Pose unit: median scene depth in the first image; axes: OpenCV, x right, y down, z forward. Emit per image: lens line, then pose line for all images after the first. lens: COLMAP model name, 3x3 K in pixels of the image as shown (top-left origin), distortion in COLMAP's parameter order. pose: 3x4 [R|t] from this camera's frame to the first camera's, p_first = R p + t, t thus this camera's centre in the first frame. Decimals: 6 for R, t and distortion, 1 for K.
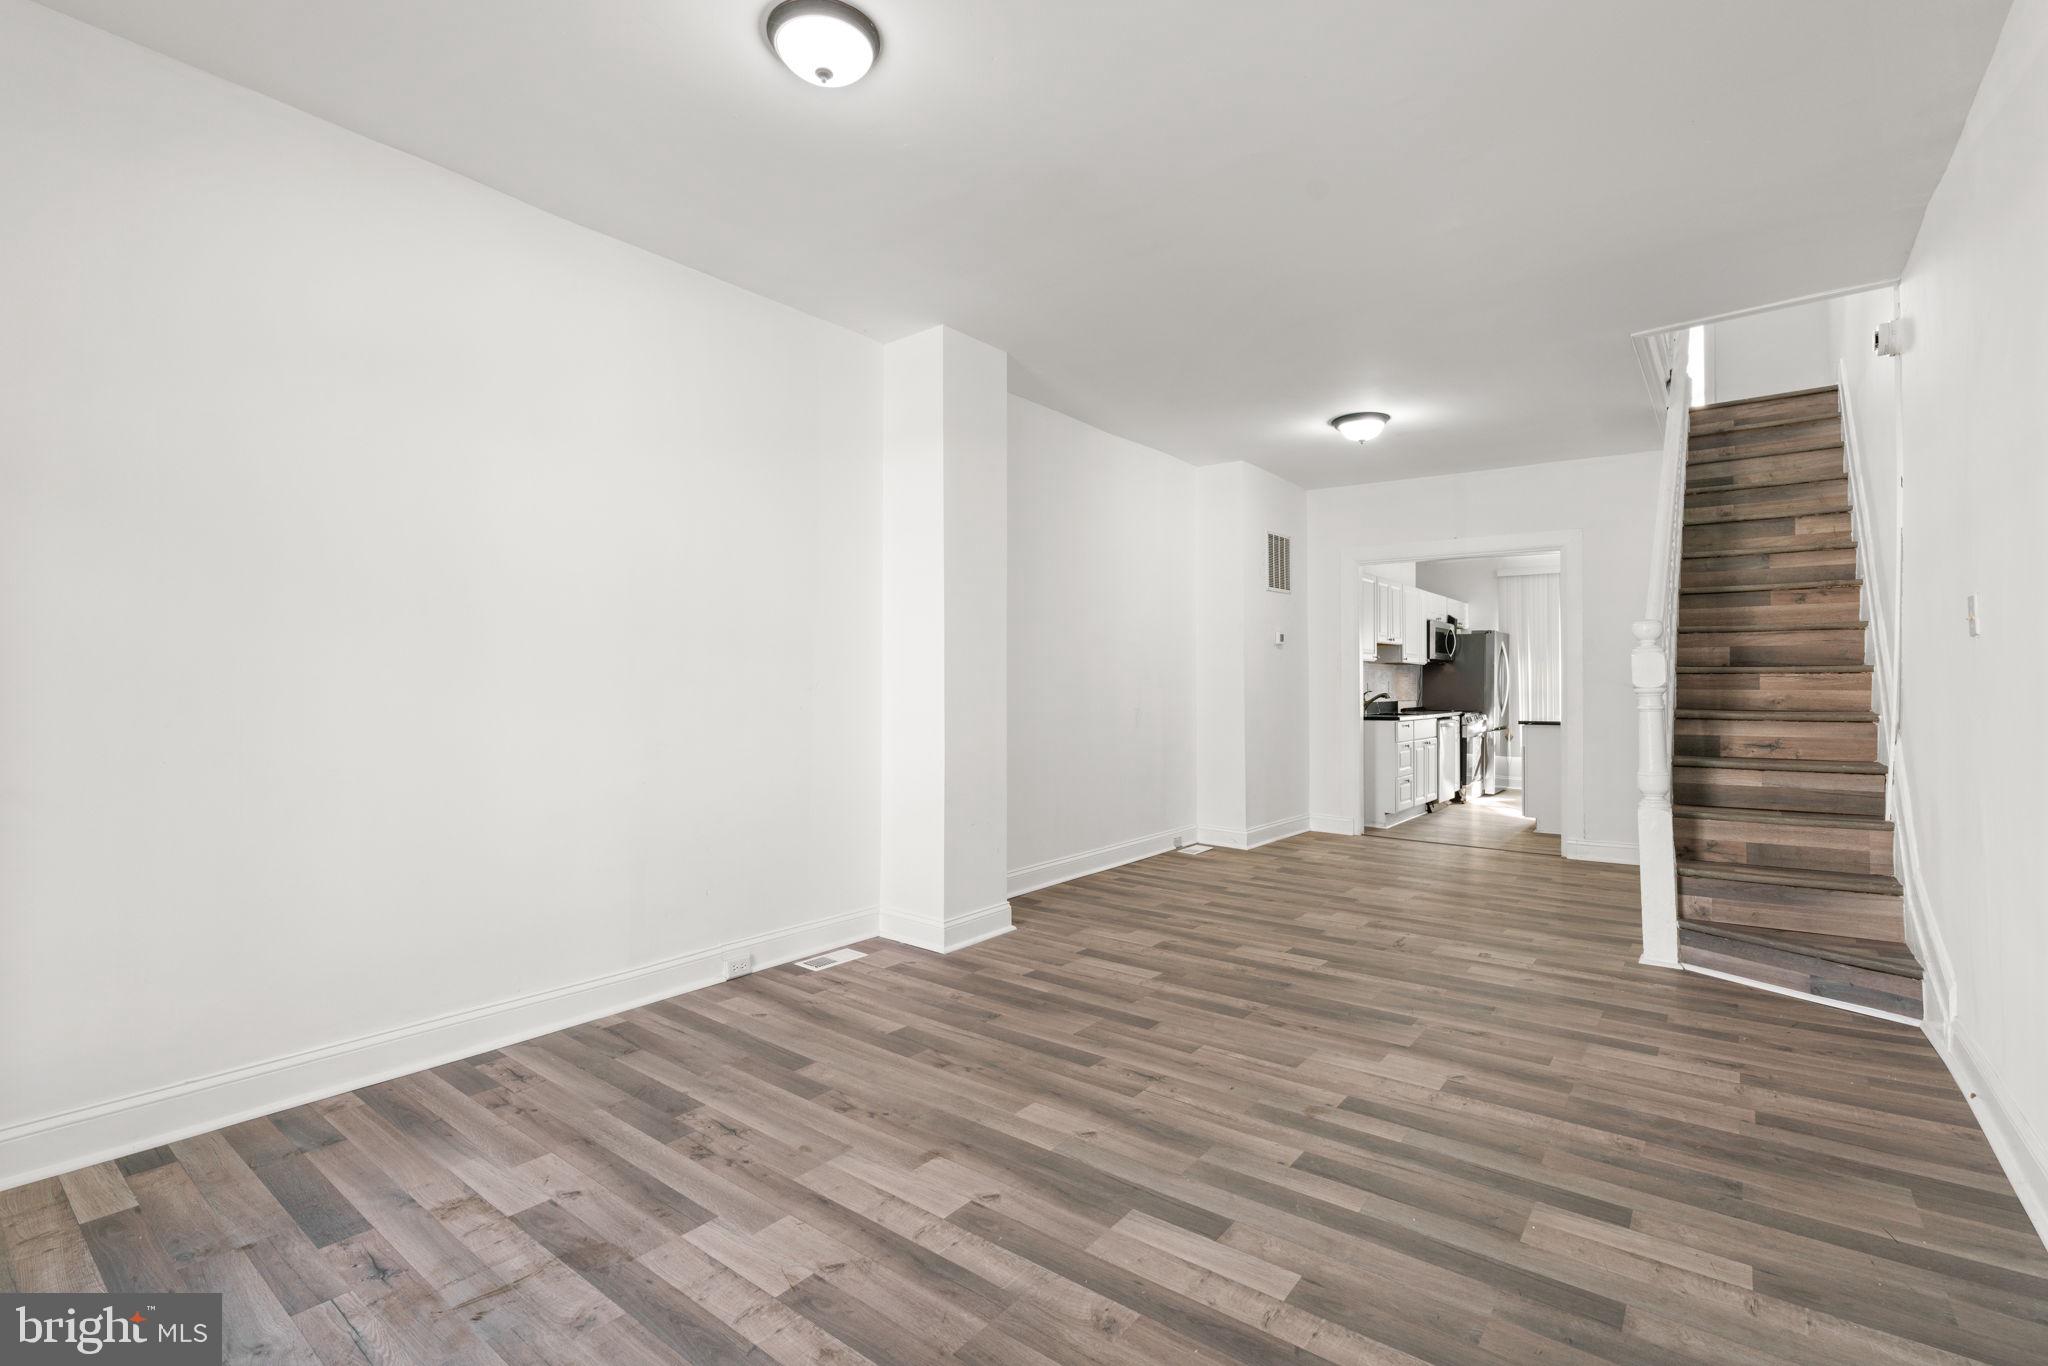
lens RADIAL K [[912.5, 0, 1030.2], [0, 912.5, 667.7], [0, 0, 1]] dist [-0.000089, 0.001005]
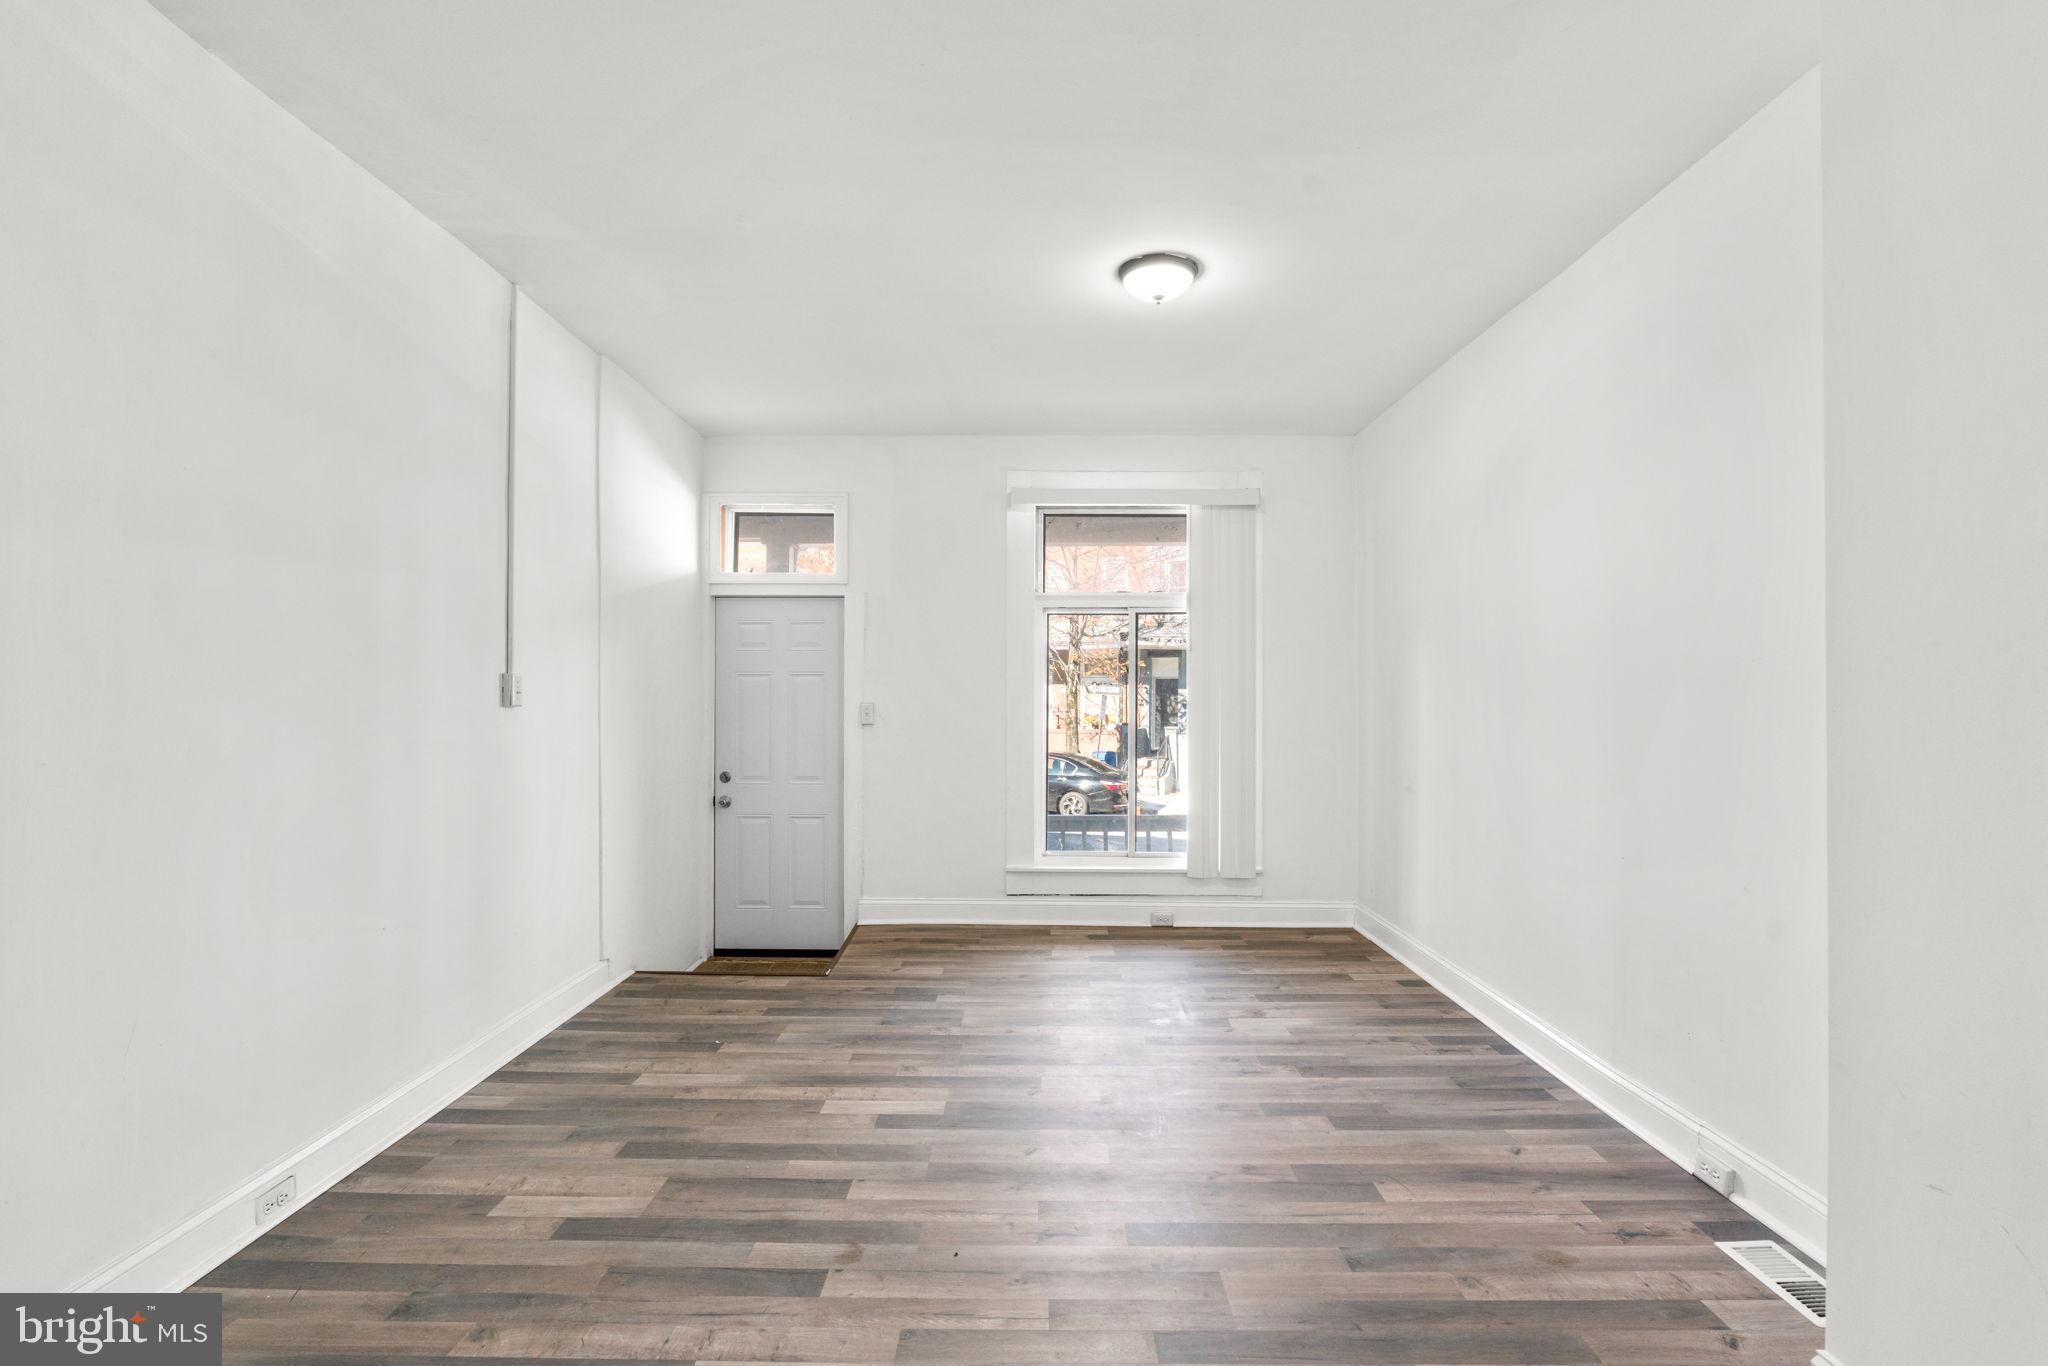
lens RADIAL K [[940.1, 0, 1020.4], [0, 940.1, 688.2], [0, 0, 1]] dist [-0.003559, 0.001563]
pose [[-0.801701, -0.006831, -0.597686, 0.675003], [0.010692, 0.999611, -0.025767, -0.015138], [0.597630, -0.027048, -0.801316, 1.715685]]
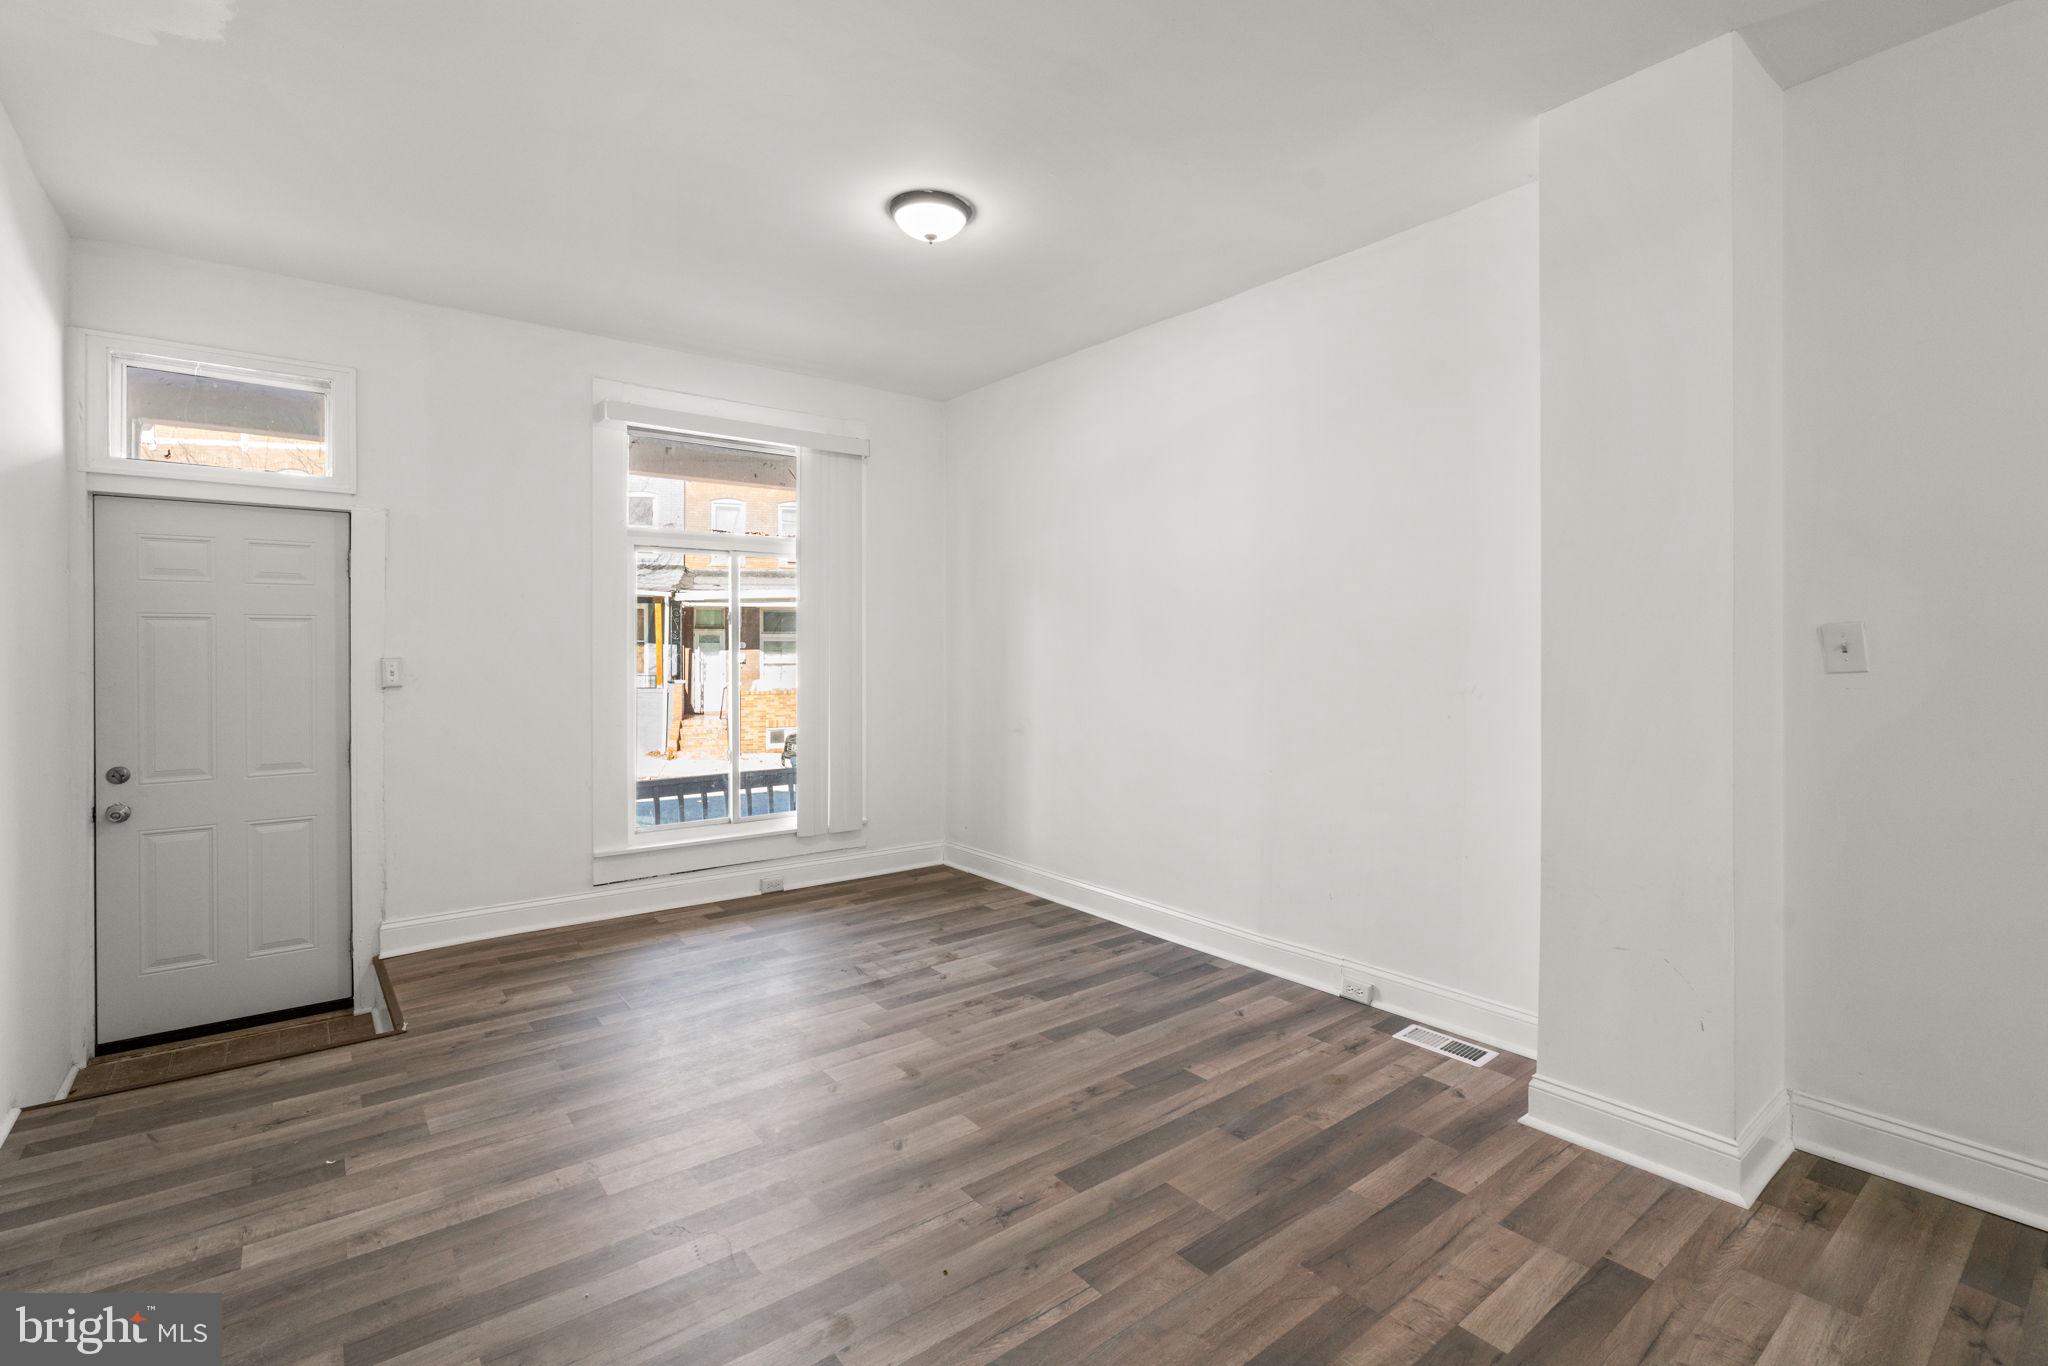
lens RADIAL K [[938.7, 0, 1031.5], [0, 938.7, 650.2], [0, 0, 1]] dist [-0.007617, 0.003786]
pose [[-0.245629, 0.002443, -0.969361, 0.919166], [0.022098, 0.999751, -0.003080, -0.024443], [0.969112, -0.022178, -0.245622, 1.261898]]
